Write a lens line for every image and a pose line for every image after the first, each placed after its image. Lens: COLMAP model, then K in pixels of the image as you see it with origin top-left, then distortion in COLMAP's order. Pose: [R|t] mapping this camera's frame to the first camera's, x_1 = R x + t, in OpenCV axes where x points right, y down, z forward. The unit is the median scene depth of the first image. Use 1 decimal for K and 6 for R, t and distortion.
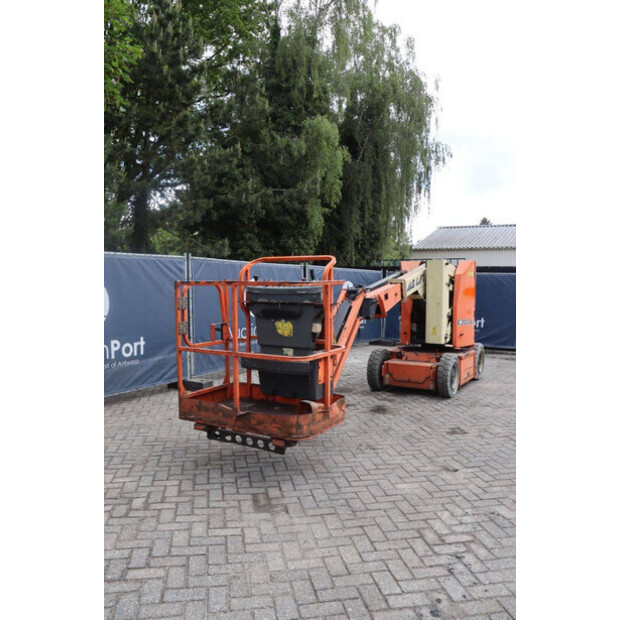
lens RADIAL K [[518.8, 0, 292.1], [0, 518.8, 312.4], [0, 0, 1]] dist [-0.121873, -0.002262]
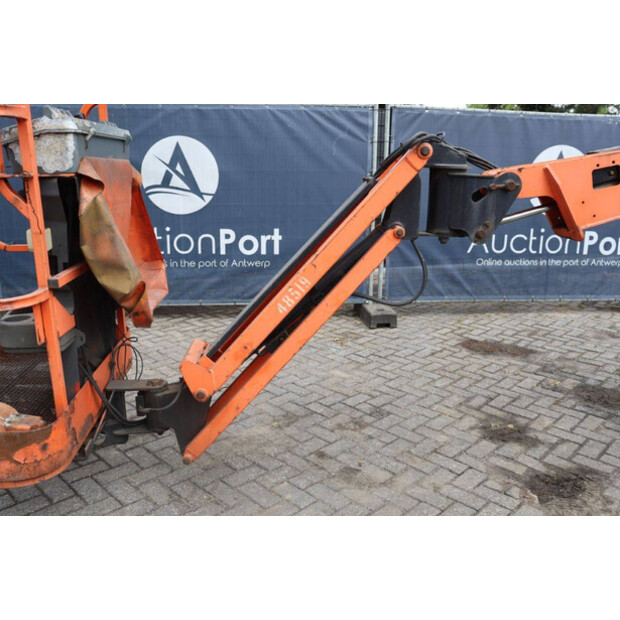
lens RADIAL K [[553.4, 0, 313.1], [0, 553.4, 312.3], [0, 0, 1]] dist [-0.107179, 0.034303]
pose [[0.556985, 0.214085, -0.802456, 0.466451], [-0.054919, 0.973585, 0.221621, -0.012549], [0.828705, -0.079369, 0.554030, 0.840401]]
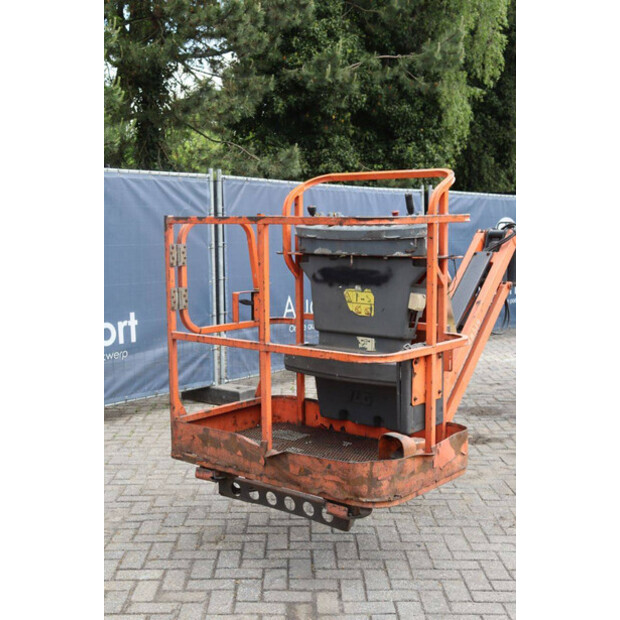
lens RADIAL K [[860.4, 0, 294.1], [0, 860.4, 309.4], [0, 0, 1]] dist [0.081479, 0.000000]
pose [[0.988746, 0.013871, -0.148960, 0.049663], [-0.007242, 0.998963, 0.044952, -0.001748], [0.149429, -0.043367, 0.987821, 0.070441]]
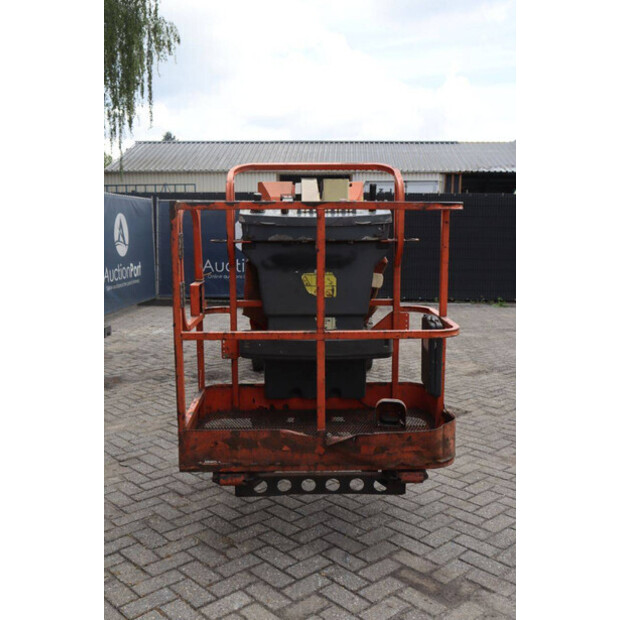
lens RADIAL K [[674.3, 0, 305.6], [0, 674.3, 311.8], [0, 0, 1]] dist [-0.021772, 0.000000]
pose [[0.836331, -0.078564, 0.542567, -0.420879], [0.034759, 0.995286, 0.090539, -0.007897], [-0.547122, -0.056861, 0.835119, 0.340099]]
